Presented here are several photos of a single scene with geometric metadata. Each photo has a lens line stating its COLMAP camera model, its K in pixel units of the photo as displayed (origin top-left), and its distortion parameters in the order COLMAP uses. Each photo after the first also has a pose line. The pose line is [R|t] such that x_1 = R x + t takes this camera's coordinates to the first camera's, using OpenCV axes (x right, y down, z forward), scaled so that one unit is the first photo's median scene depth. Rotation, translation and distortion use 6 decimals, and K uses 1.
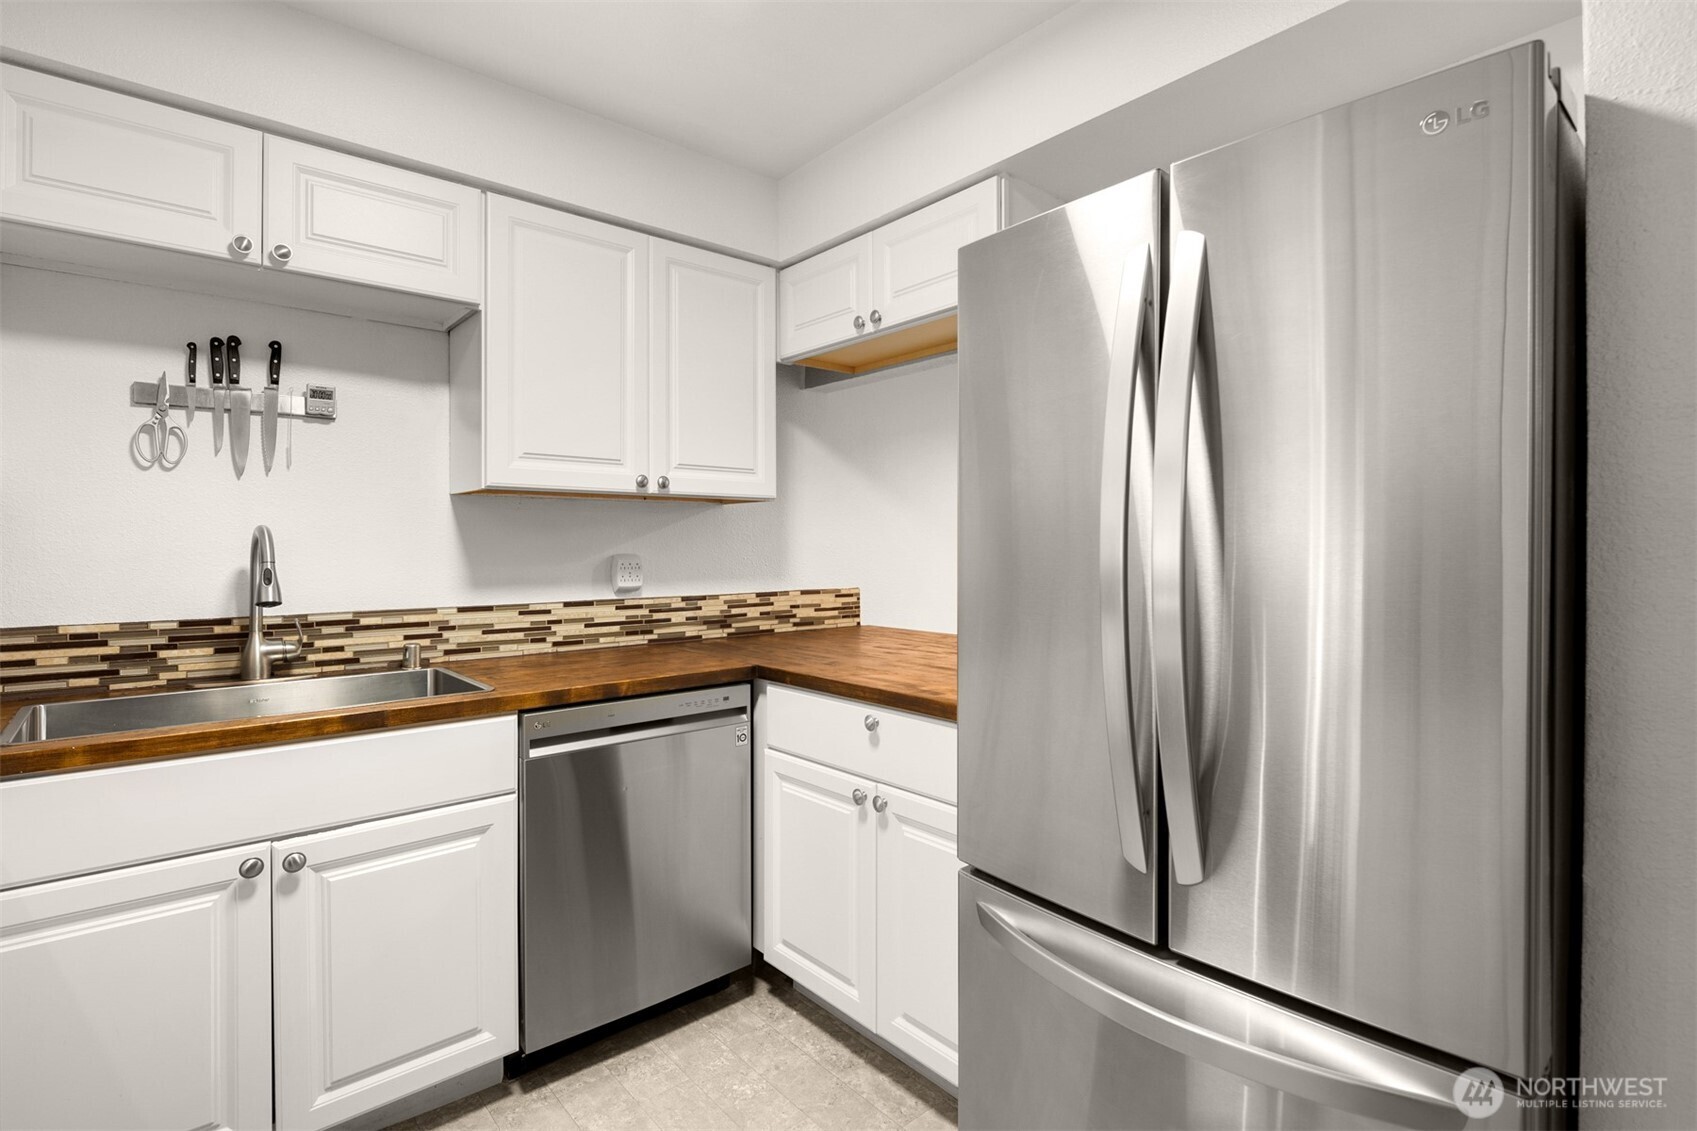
lens RADIAL K [[820.8, 0, 856.2], [0, 820.8, 549.0], [0, 0, 1]] dist [0.002661, -0.002070]
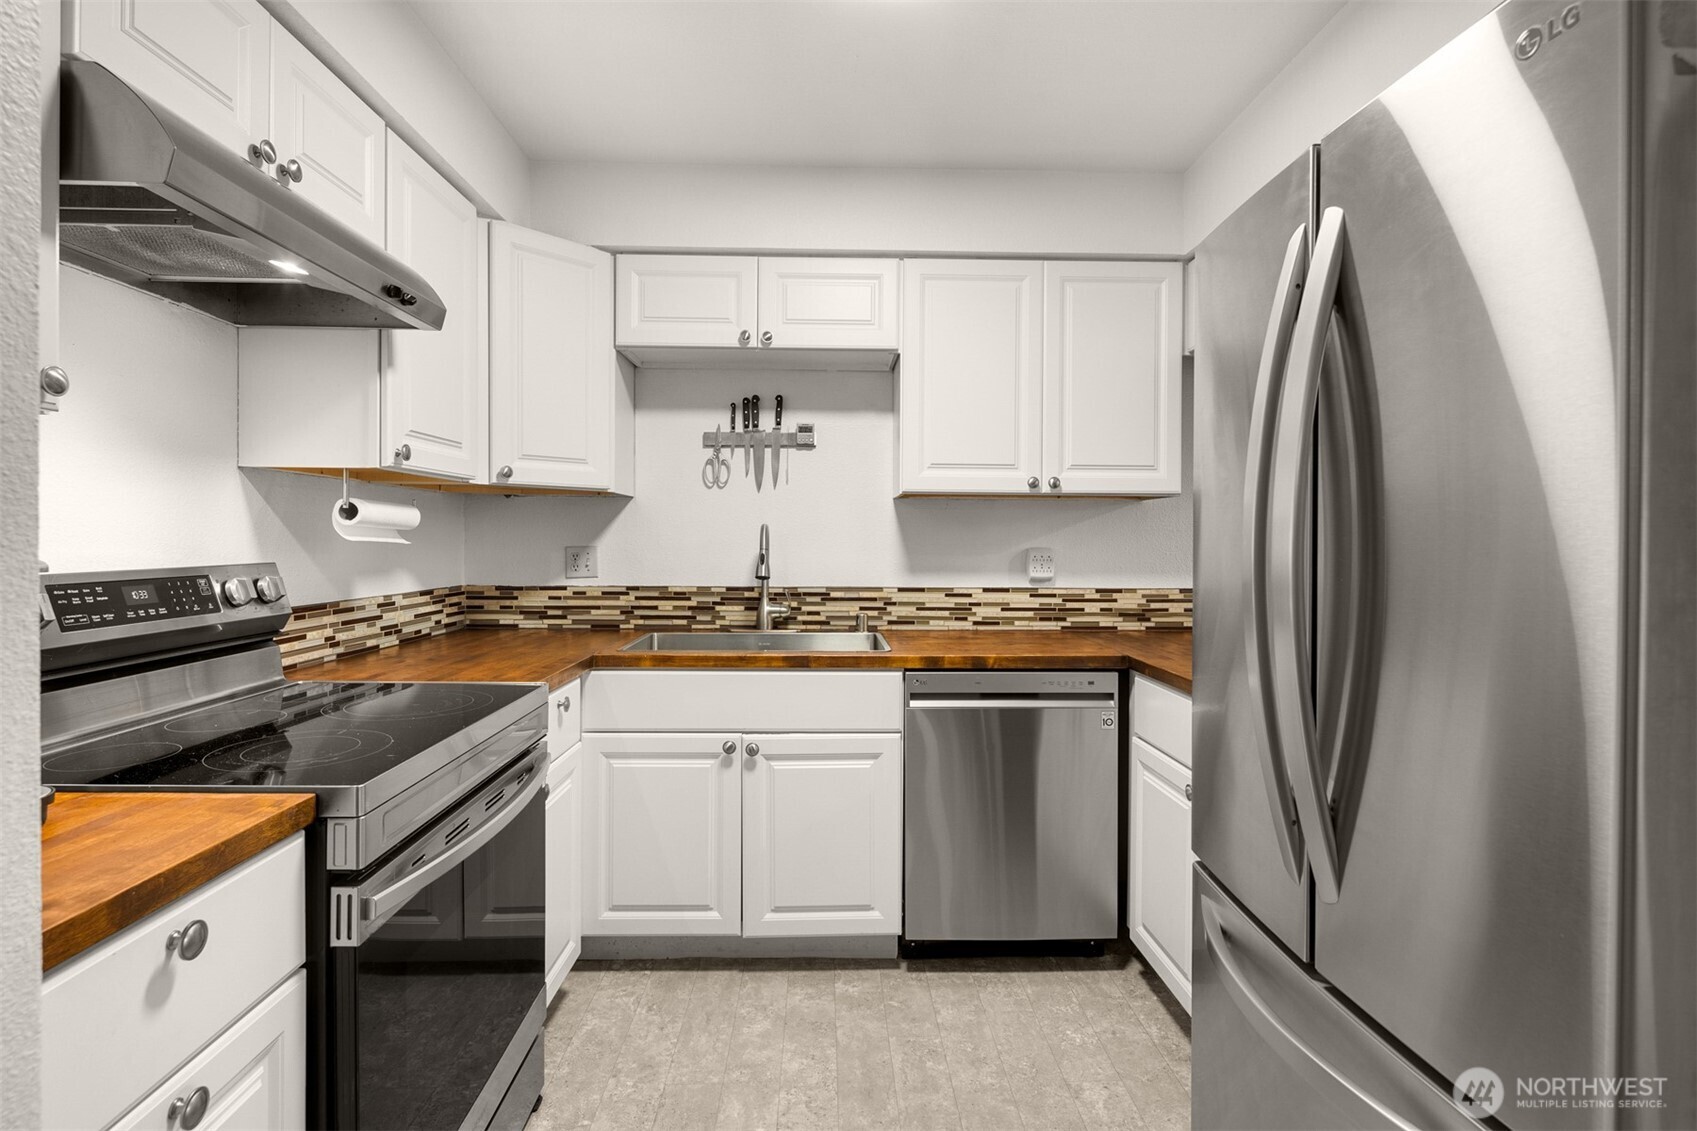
lens RADIAL K [[820.8, 0, 840.5], [0, 820.8, 551.9], [0, 0, 1]] dist [0.002661, -0.002070]
pose [[0.774722, 0.016971, -0.632074, 0.283858], [-0.010243, 0.999845, 0.014292, -0.001317], [0.632219, -0.004598, 0.774776, -0.041371]]
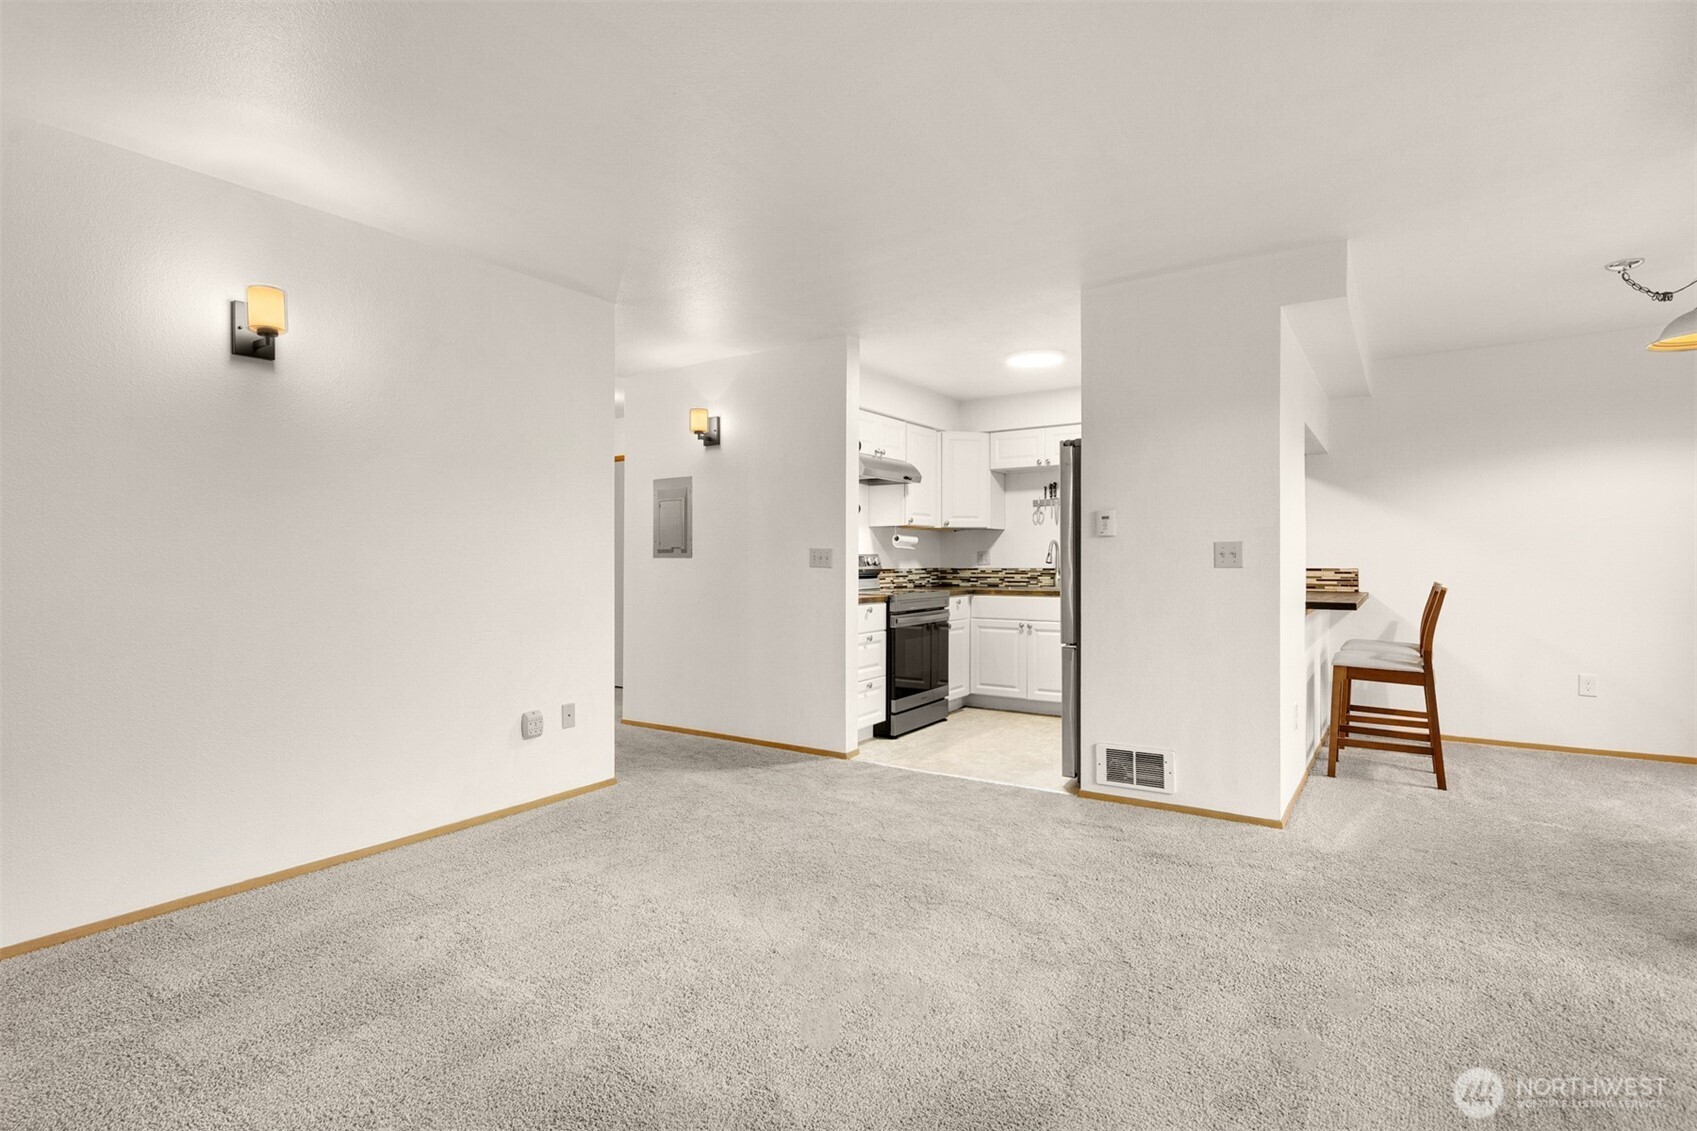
lens RADIAL K [[820.8, 0, 837.5], [0, 820.8, 580.7], [0, 0, 1]] dist [0.002661, -0.002070]
pose [[0.252121, 0.022773, -0.967428, 2.132939], [-0.000659, 0.999727, 0.023362, 0.055826], [0.967695, -0.005253, 0.252067, -0.645392]]
